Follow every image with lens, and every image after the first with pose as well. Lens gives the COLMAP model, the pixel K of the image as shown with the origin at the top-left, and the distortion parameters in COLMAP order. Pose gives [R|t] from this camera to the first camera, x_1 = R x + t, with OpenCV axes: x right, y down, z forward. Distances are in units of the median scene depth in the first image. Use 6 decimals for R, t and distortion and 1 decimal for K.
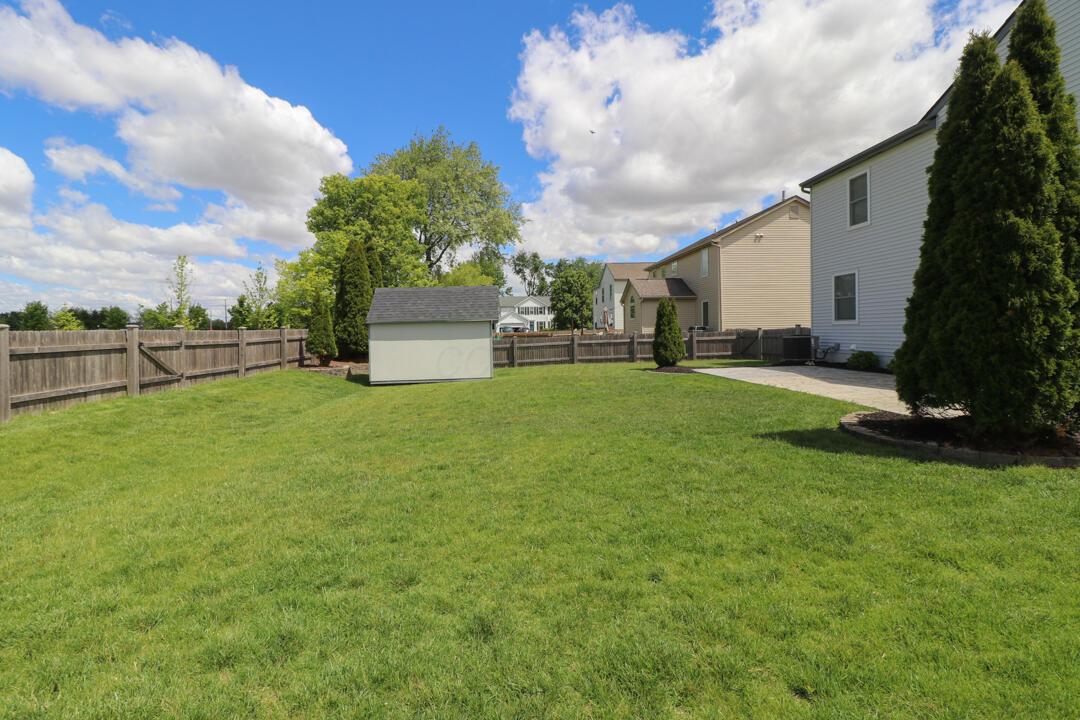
lens RADIAL K [[505.9, 0, 536.8], [0, 505.9, 333.8], [0, 0, 1]] dist [-0.003239, -0.009026]
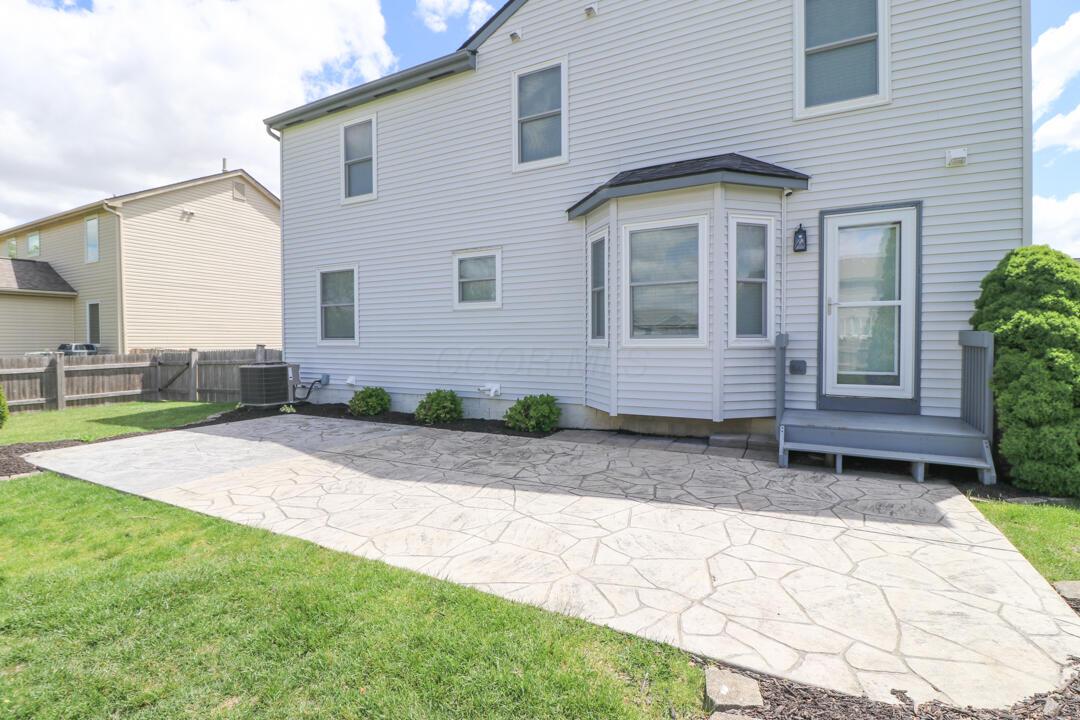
lens RADIAL K [[505.9, 0, 524.5], [0, 505.9, 356.3], [0, 0, 1]] dist [-0.003239, -0.009026]
pose [[0.531582, -0.013464, 0.846900, 0.102126], [0.000245, 0.999876, 0.015742, -0.008963], [-0.847007, -0.008161, 0.531520, 0.251236]]
